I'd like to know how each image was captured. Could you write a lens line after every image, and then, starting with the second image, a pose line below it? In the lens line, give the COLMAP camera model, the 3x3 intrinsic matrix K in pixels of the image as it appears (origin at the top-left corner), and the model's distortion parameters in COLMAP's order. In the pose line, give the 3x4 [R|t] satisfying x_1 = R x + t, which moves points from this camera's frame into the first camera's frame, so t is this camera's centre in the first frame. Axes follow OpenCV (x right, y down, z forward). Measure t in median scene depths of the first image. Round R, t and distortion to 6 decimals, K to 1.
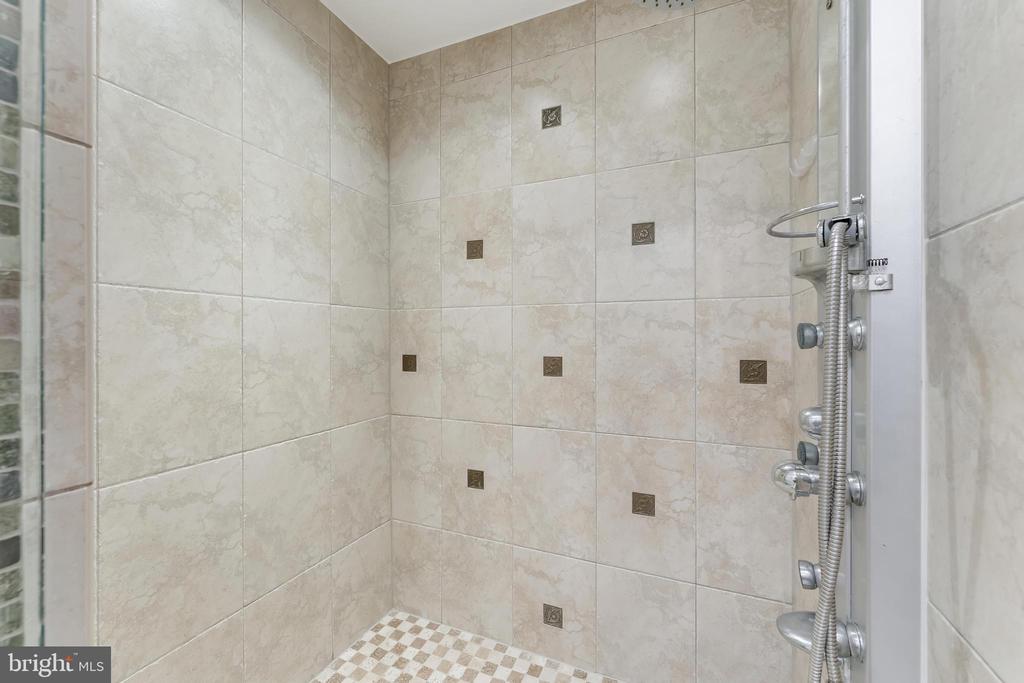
lens RADIAL K [[413.7, 0, 510.7], [0, 413.7, 339.2], [0, 0, 1]] dist [-0.000068, -0.001009]
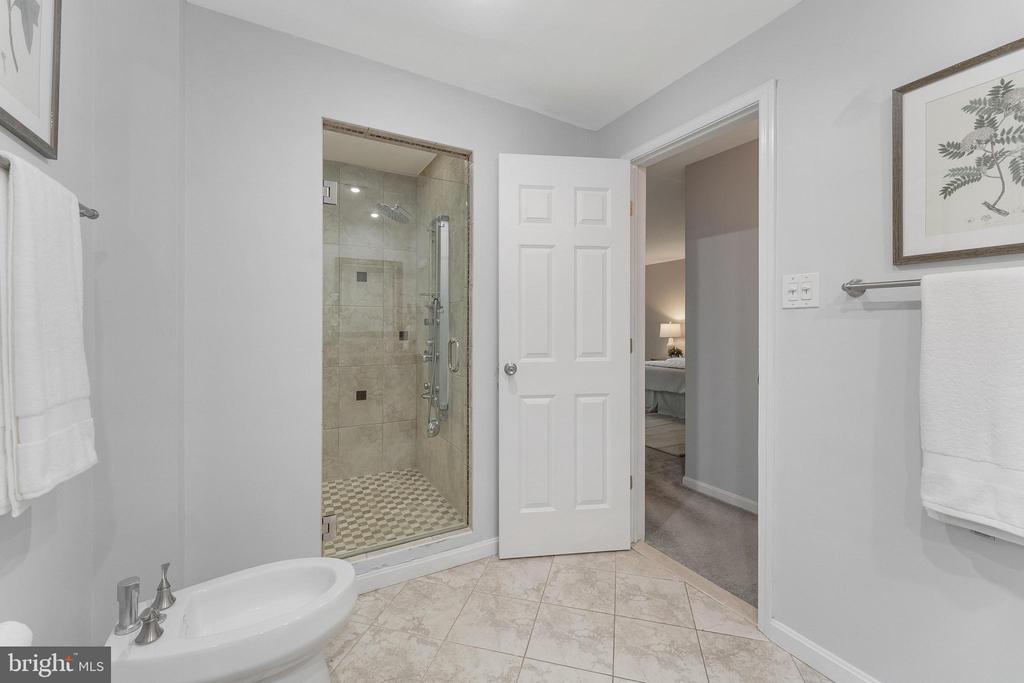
lens RADIAL K [[413.7, 0, 512.4], [0, 413.7, 333.6], [0, 0, 1]] dist [-0.000068, -0.001009]
pose [[0.609248, -0.002734, 0.792975, -1.046608], [-0.007607, 0.999928, 0.009293, 0.032143], [-0.792944, -0.011694, 0.609183, -1.116670]]
